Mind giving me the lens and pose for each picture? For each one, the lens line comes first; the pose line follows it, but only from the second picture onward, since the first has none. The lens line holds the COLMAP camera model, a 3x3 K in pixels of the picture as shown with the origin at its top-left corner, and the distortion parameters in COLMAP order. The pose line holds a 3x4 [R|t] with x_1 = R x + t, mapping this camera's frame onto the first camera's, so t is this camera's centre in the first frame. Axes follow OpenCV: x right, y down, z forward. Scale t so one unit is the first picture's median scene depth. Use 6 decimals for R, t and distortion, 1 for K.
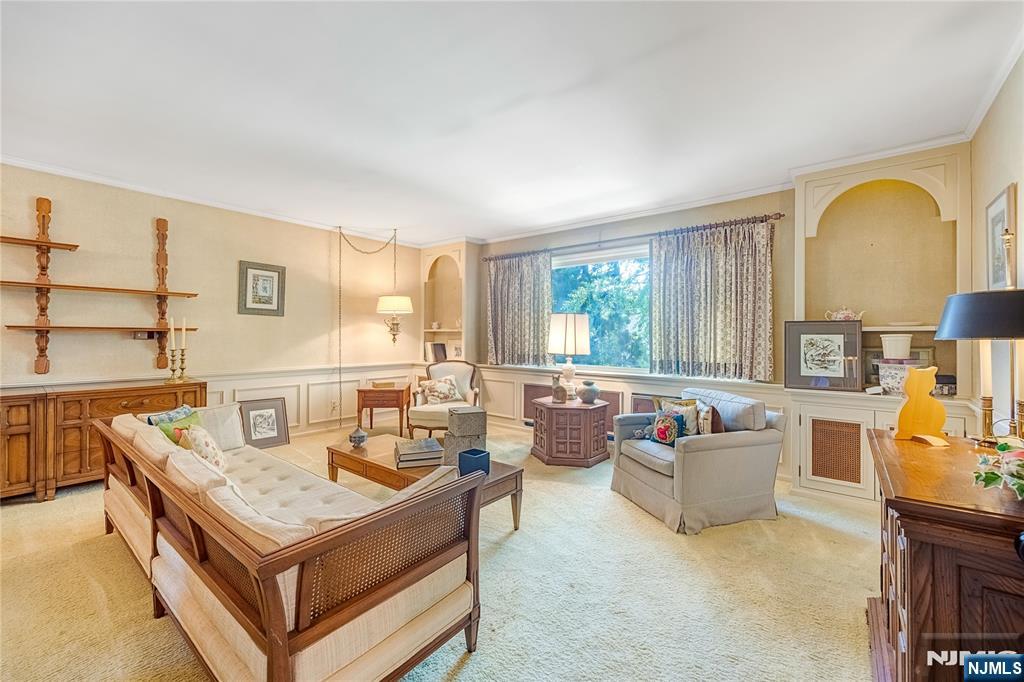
lens RADIAL K [[415.6, 0, 505.8], [0, 415.6, 343.3], [0, 0, 1]] dist [0.000123, 0.000064]
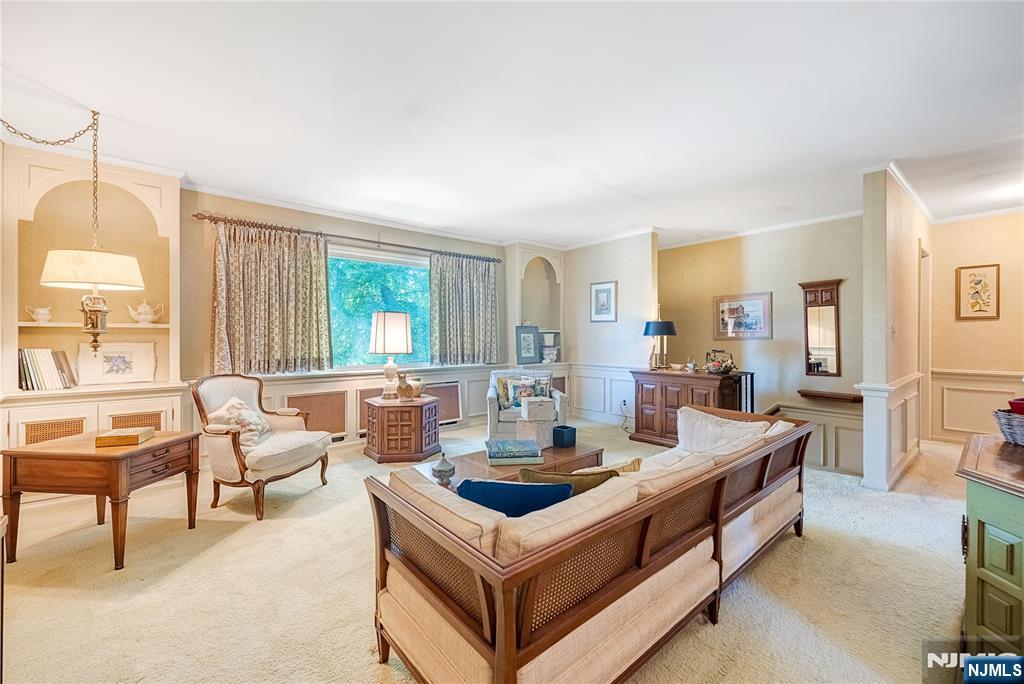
lens RADIAL K [[415.6, 0, 505.7], [0, 415.6, 333.4], [0, 0, 1]] dist [0.000123, 0.000064]
pose [[0.193652, -0.001819, 0.981069, -0.784784], [0.015533, 0.999879, -0.001212, -0.016453], [-0.980947, 0.015474, 0.193657, 0.553346]]
